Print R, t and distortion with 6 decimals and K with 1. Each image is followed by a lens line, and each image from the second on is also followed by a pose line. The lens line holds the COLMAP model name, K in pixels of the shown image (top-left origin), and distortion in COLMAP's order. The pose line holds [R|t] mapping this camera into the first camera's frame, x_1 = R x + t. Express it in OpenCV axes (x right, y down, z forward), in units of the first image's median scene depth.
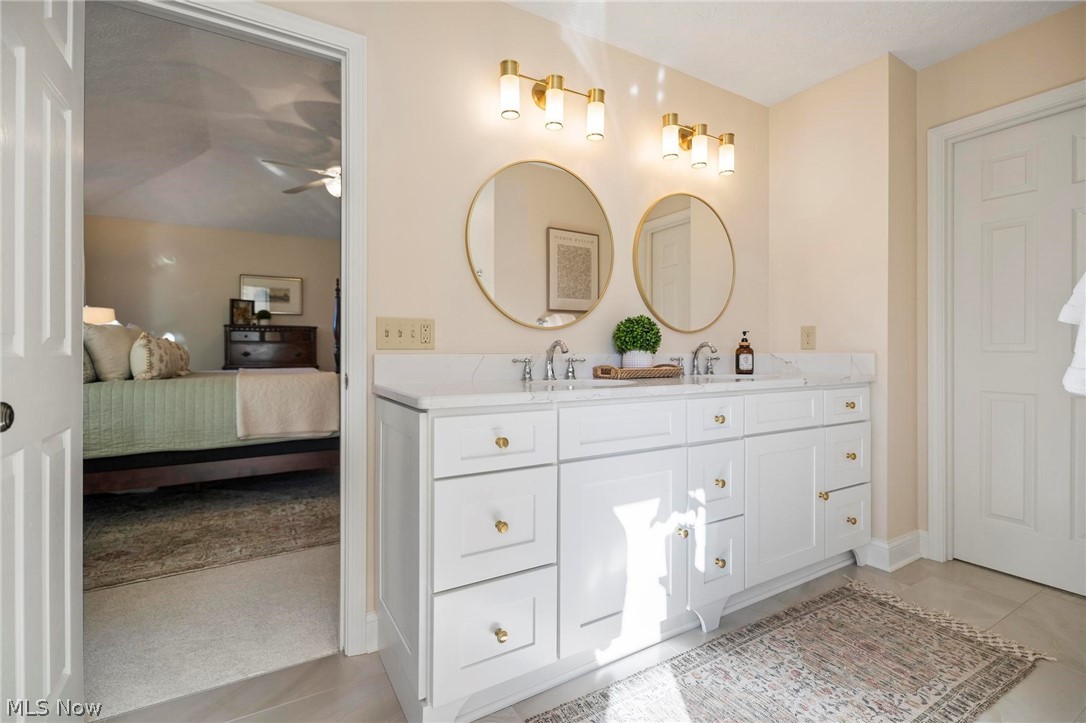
lens RADIAL K [[495.7, 0, 537.7], [0, 495.7, 366.8], [0, 0, 1]] dist [0.000584, -0.000165]
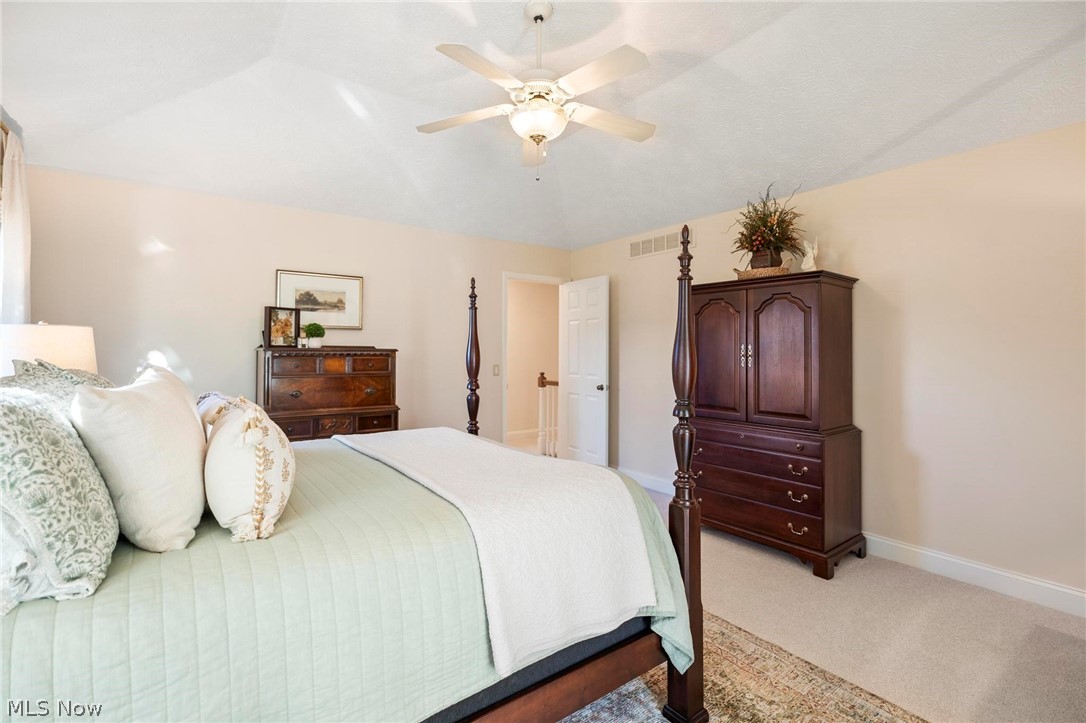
lens RADIAL K [[500.1, 0, 540.9], [0, 500.1, 354.4], [0, 0, 1]] dist [0.001235, 0.000135]
pose [[0.994482, 0.001945, 0.104888, -0.365634], [0.001194, 0.999554, -0.029852, -0.060546], [-0.104899, 0.029813, 0.994036, 0.350581]]
